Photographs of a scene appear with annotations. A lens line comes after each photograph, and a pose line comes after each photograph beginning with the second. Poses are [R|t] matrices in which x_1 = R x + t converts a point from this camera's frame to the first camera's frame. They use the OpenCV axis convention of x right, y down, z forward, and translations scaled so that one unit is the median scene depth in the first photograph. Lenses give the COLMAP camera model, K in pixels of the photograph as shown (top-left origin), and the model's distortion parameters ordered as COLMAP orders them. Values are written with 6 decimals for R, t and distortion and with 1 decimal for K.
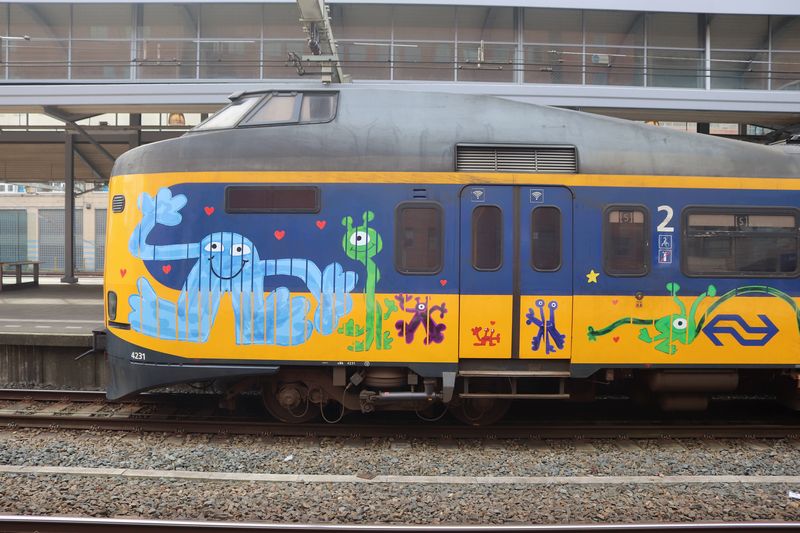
lens RADIAL K [[628.2, 0, 400.0], [0, 628.2, 266.5], [0, 0, 1]] dist [-0.087222, 0.006763]
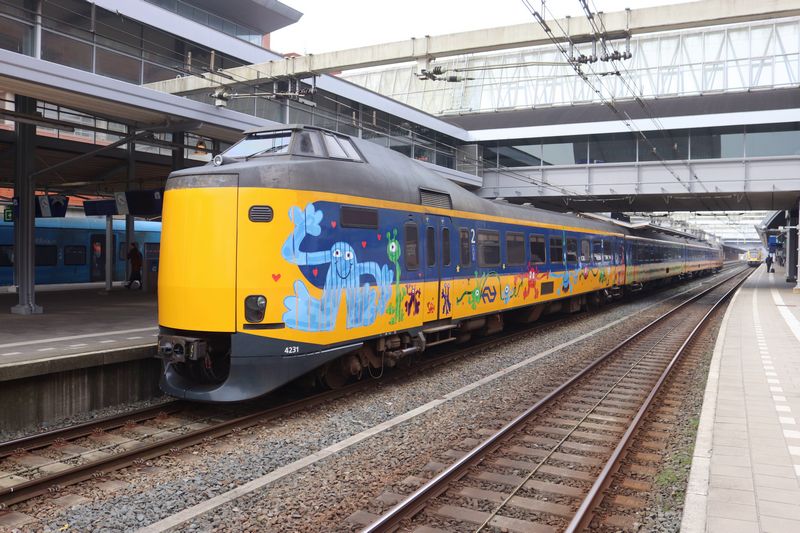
lens RADIAL K [[673.7, 0, 400.6], [0, 673.7, 251.0], [0, 0, 1]] dist [-0.063315, 0.000412]
pose [[0.473038, -0.004445, 0.881031, -1.436793], [0.008411, 0.999964, 0.000529, -0.036031], [-0.881002, 0.007160, 0.473059, 0.243105]]
